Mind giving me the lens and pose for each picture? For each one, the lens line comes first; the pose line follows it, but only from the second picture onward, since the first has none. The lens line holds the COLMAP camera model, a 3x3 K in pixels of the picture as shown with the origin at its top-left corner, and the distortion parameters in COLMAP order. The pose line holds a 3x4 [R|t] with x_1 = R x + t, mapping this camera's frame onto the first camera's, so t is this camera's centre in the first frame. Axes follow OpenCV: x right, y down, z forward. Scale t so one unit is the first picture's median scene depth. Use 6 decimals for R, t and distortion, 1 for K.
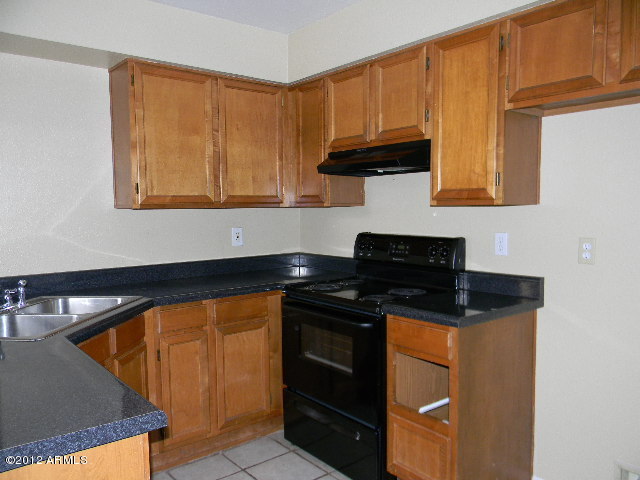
lens RADIAL K [[517.9, 0, 317.3], [0, 517.9, 249.3], [0, 0, 1]] dist [0.009102, -0.015236]
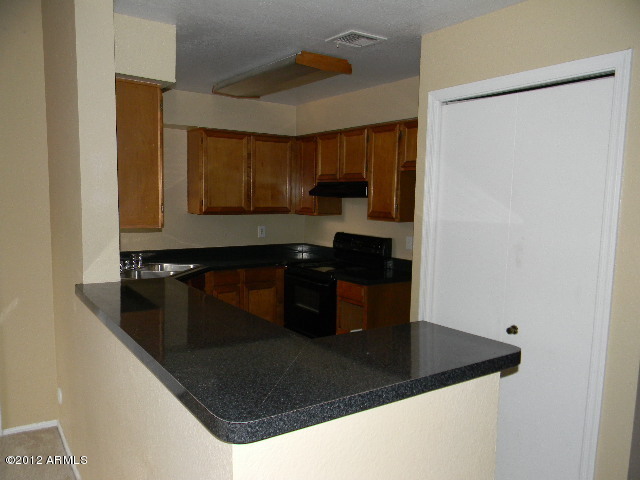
lens RADIAL K [[517.9, 0, 317.3], [0, 517.9, 249.3], [0, 0, 1]] dist [0.009102, -0.015236]
pose [[0.996223, 0.037229, -0.078449, 0.175934], [-0.035457, 0.999086, 0.023871, -0.017499], [0.079266, -0.020999, 0.996632, -0.695043]]
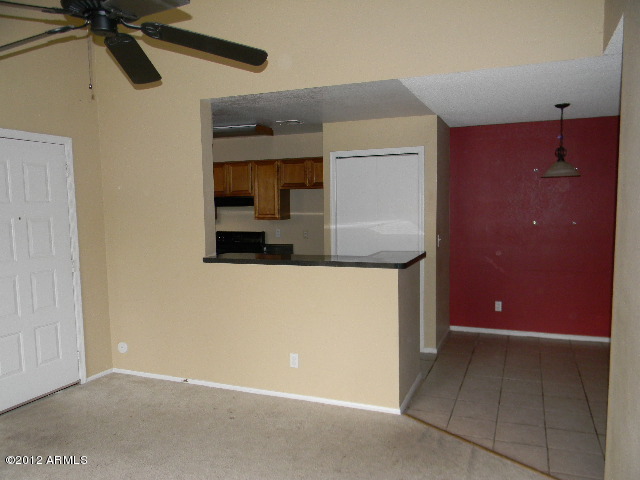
lens RADIAL K [[517.9, 0, 317.3], [0, 517.9, 249.3], [0, 0, 1]] dist [0.009102, -0.015236]
pose [[0.875067, -0.049126, 0.481501, -0.746500], [0.046702, 0.998764, 0.017025, 0.034783], [-0.481743, 0.007589, 0.876280, -1.422478]]
